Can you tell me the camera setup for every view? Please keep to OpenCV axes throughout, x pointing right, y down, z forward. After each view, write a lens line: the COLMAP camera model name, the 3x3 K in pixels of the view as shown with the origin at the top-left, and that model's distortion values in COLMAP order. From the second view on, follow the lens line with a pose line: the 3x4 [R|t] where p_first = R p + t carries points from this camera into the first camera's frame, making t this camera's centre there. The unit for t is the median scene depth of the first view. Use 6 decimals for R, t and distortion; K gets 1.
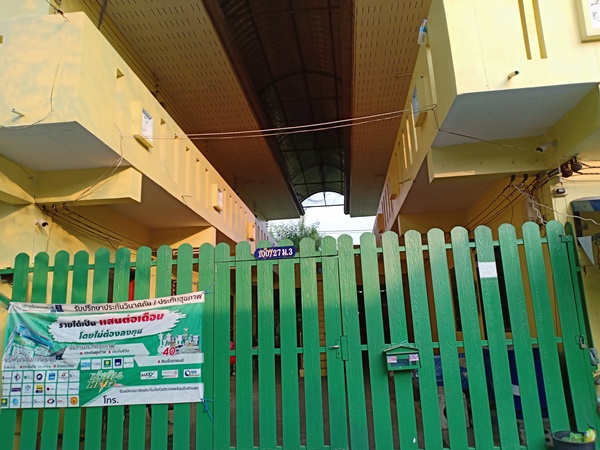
lens RADIAL K [[468.8, 0, 298.6], [0, 468.8, 230.3], [0, 0, 1]] dist [0.131330, -0.225688]
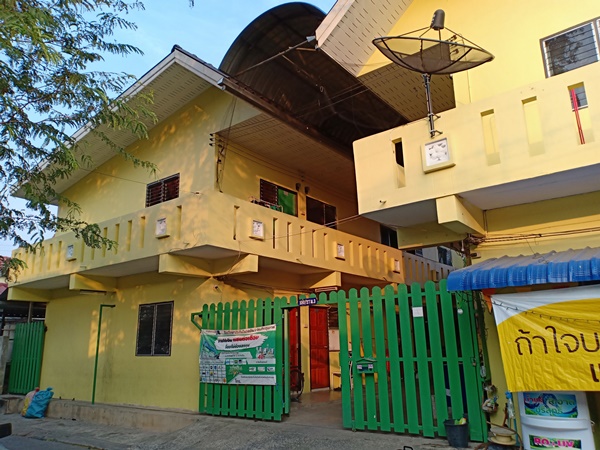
lens RADIAL K [[468.8, 0, 298.6], [0, 468.8, 230.3], [0, 0, 1]] dist [0.131330, -0.225688]
pose [[0.845170, -0.102633, -0.524552, 0.872558], [0.089688, 0.994708, -0.050115, -0.132959], [0.526919, -0.004690, 0.849902, -0.497779]]
